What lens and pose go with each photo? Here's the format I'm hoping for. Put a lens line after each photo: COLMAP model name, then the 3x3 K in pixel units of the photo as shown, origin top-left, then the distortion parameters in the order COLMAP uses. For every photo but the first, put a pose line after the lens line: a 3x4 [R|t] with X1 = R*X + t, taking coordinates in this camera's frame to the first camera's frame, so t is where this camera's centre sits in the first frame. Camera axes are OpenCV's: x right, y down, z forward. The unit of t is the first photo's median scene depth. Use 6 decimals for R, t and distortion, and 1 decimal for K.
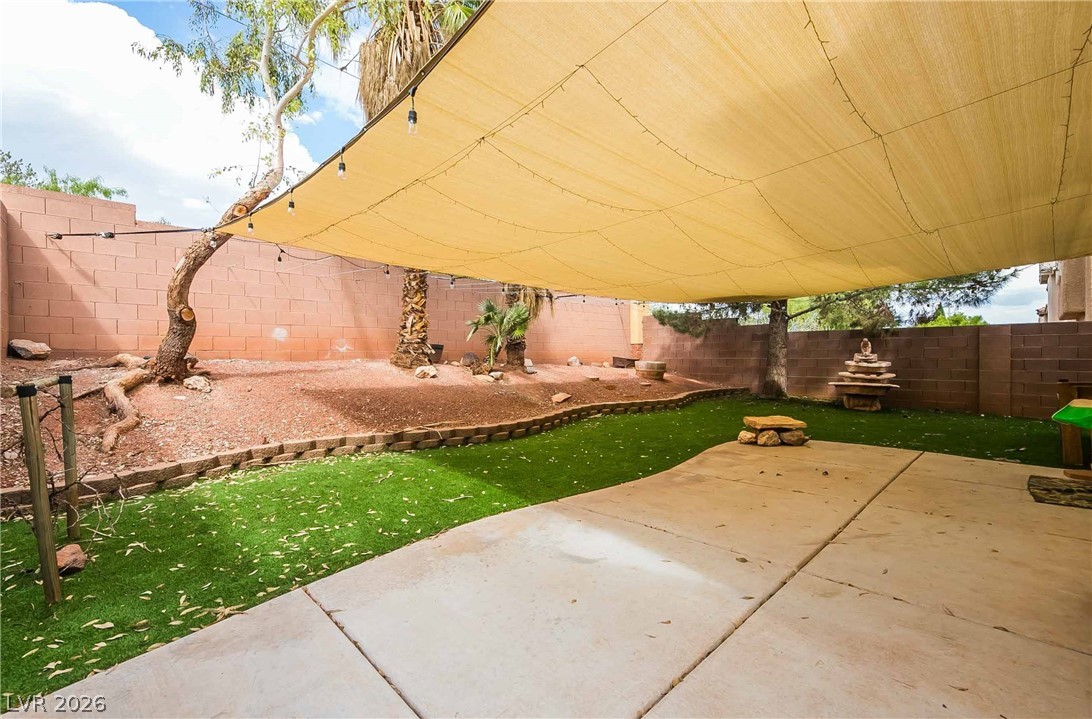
lens RADIAL K [[453.7, 0, 552.1], [0, 453.7, 356.6], [0, 0, 1]] dist [-0.001588, -0.001882]
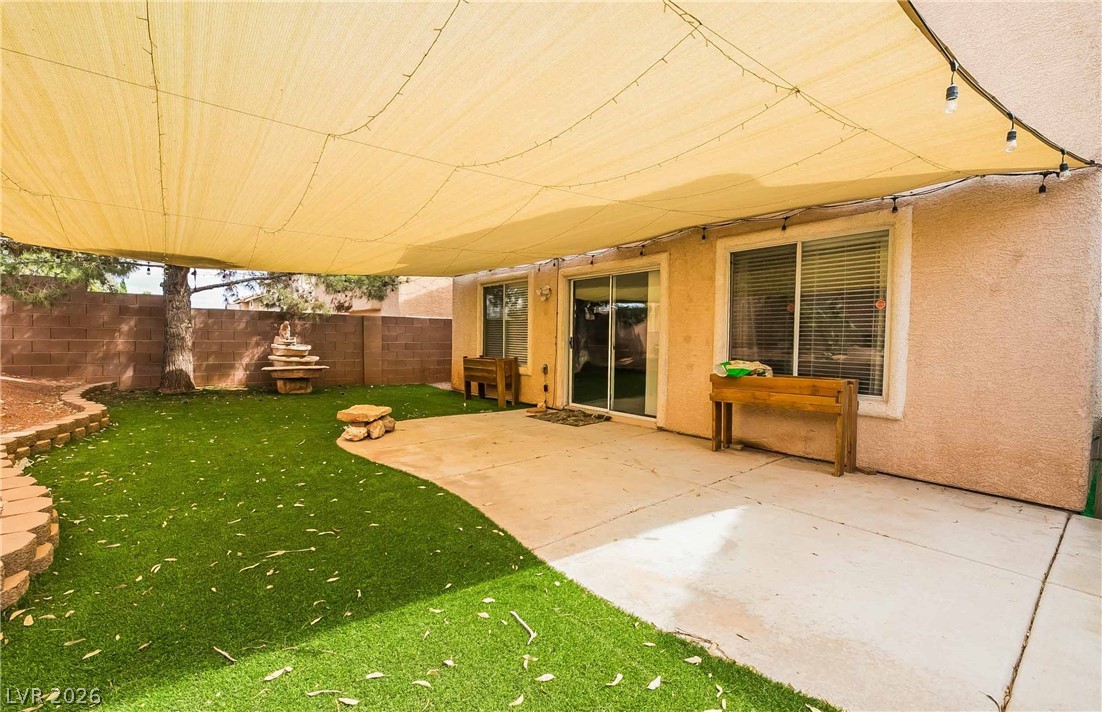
lens RADIAL K [[453.3, 0, 561.9], [0, 453.3, 355.5], [0, 0, 1]] dist [0.001645, 0.000102]
pose [[0.103854, -0.028093, 0.994196, -0.240780], [-0.013333, 0.999472, 0.029635, -0.003022], [-0.994503, -0.016333, 0.103424, 0.310214]]
